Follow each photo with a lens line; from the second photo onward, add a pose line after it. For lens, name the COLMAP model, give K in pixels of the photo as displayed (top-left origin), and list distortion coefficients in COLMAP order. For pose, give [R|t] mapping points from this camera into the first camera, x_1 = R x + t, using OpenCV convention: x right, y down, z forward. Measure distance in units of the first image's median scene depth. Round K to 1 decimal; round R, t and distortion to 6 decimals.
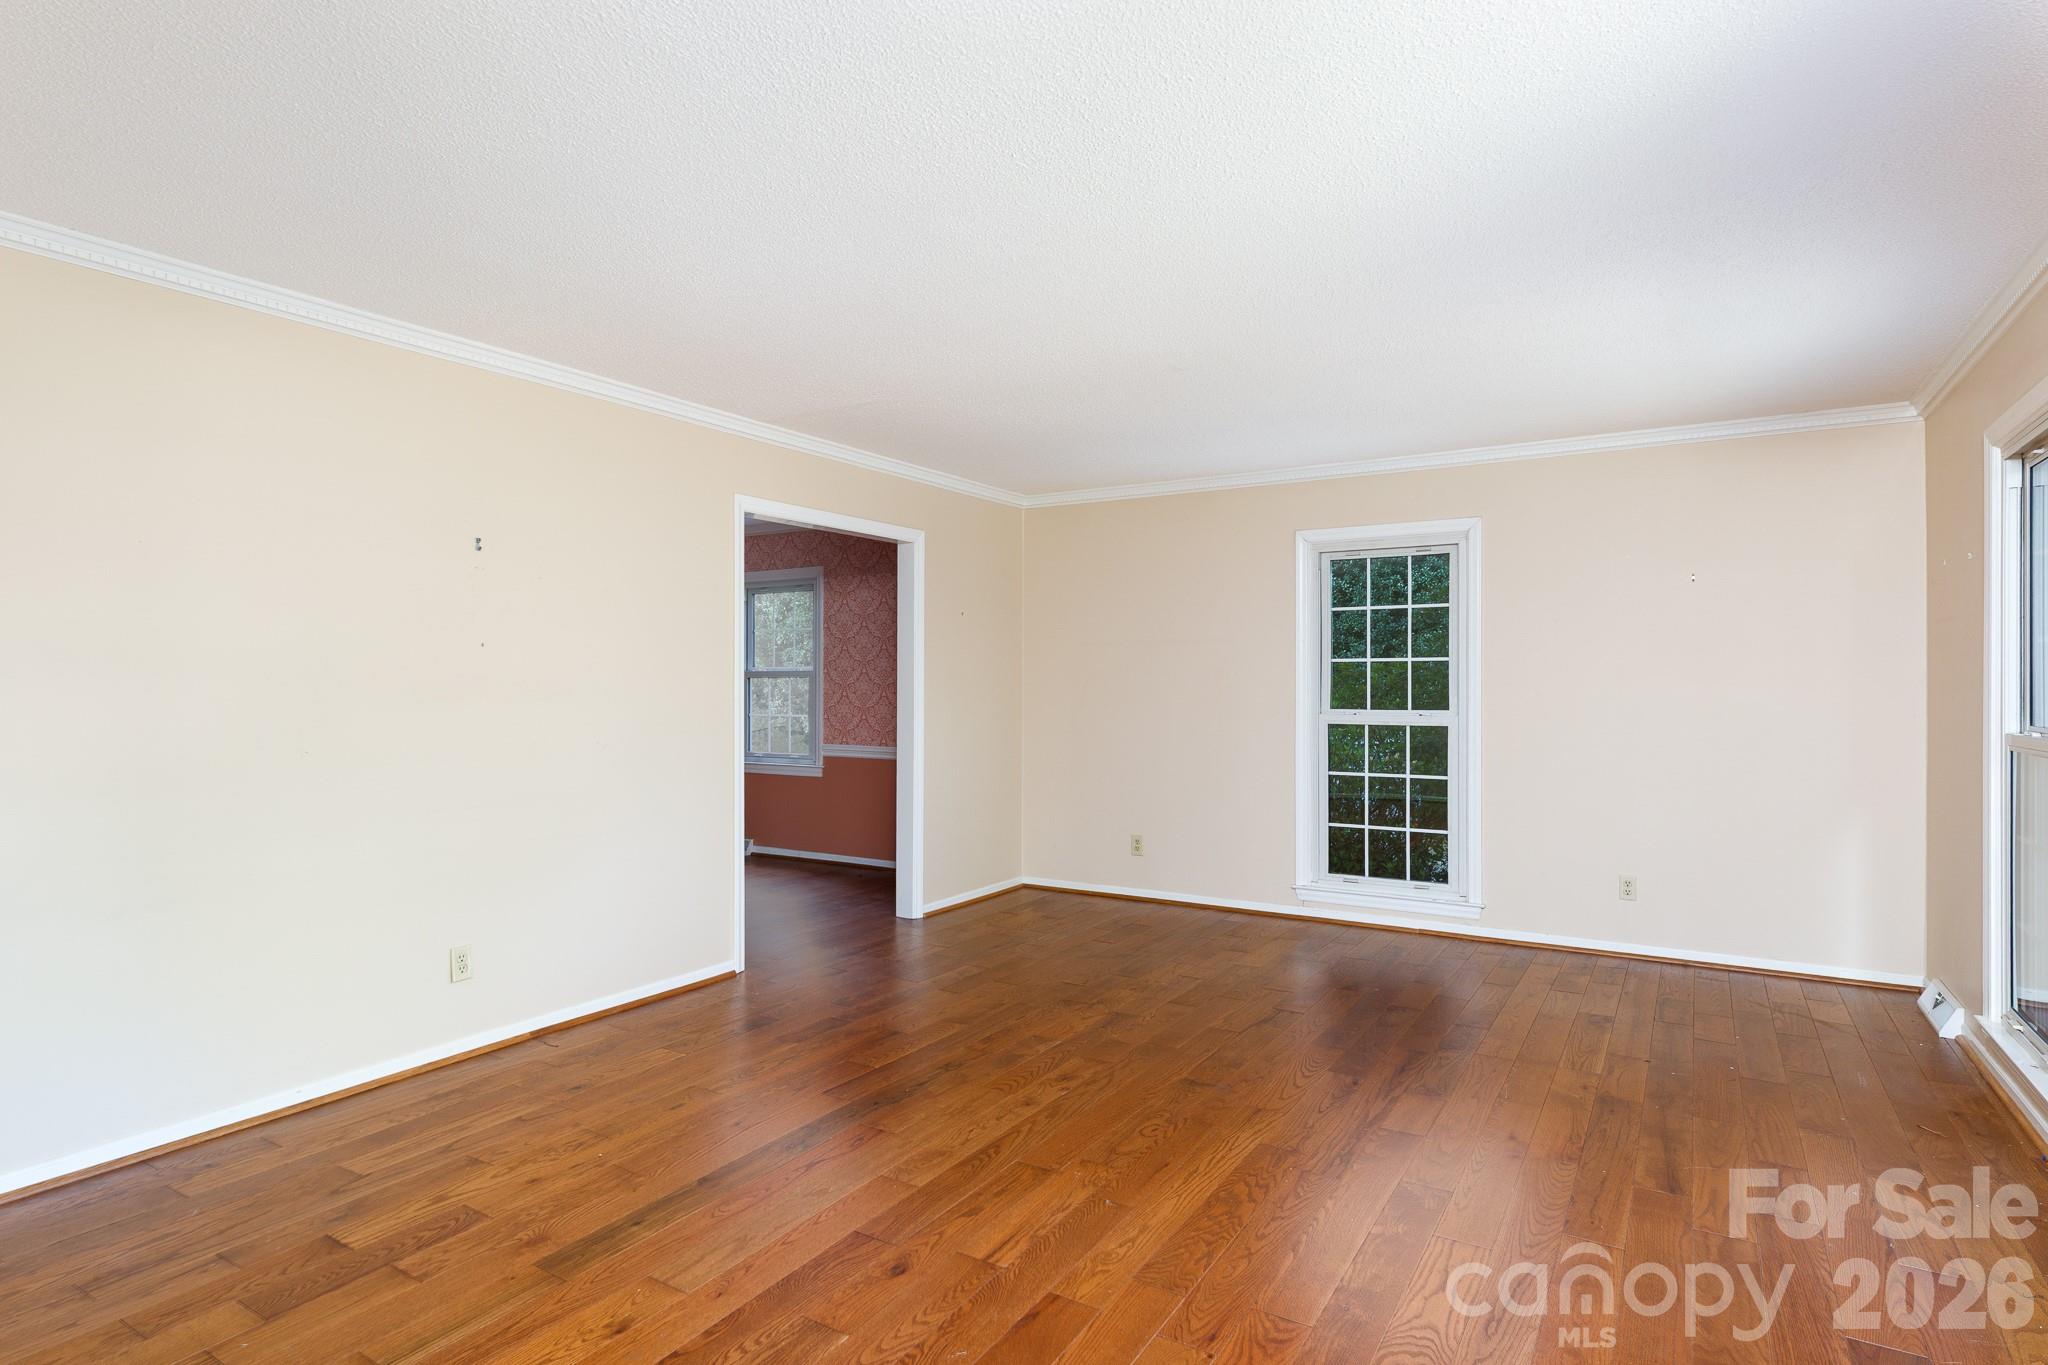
lens RADIAL K [[1067.3, 0, 1024.0], [0, 1067.3, 682.5], [0, 0, 1]] dist [0.005426, 0.000256]
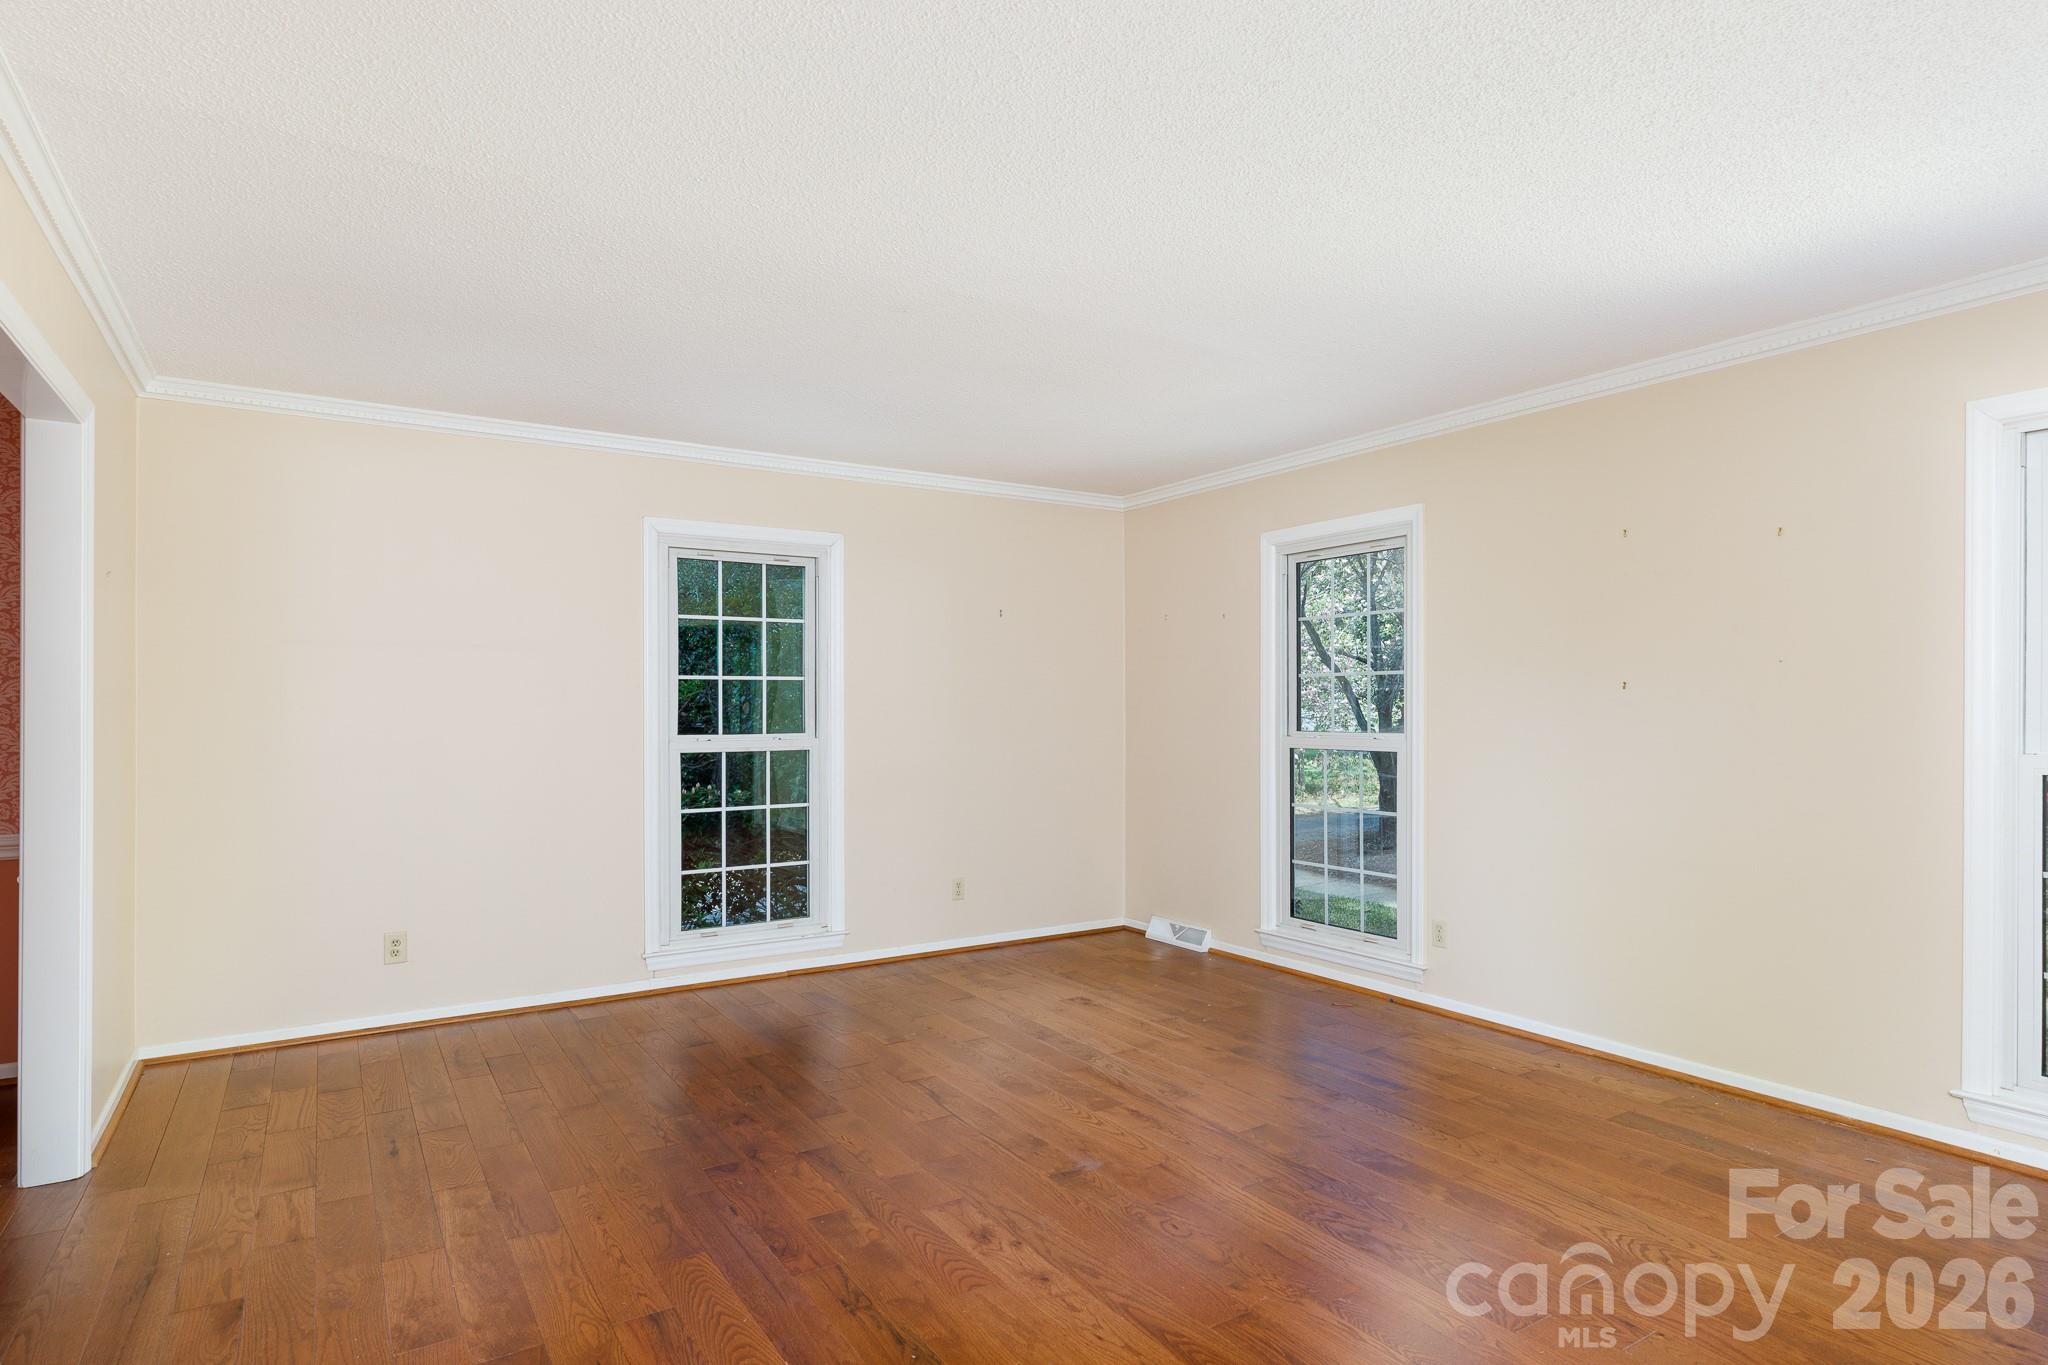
lens RADIAL K [[1109.2, 0, 1024.0], [0, 1109.2, 682.5], [0, 0, 1]] dist [0.000181, -0.000511]
pose [[0.429480, 0.020192, 0.902851, -0.408970], [-0.001007, 0.999760, -0.021881, 0.002917], [-0.903076, 0.008489, 0.429397, 0.404061]]
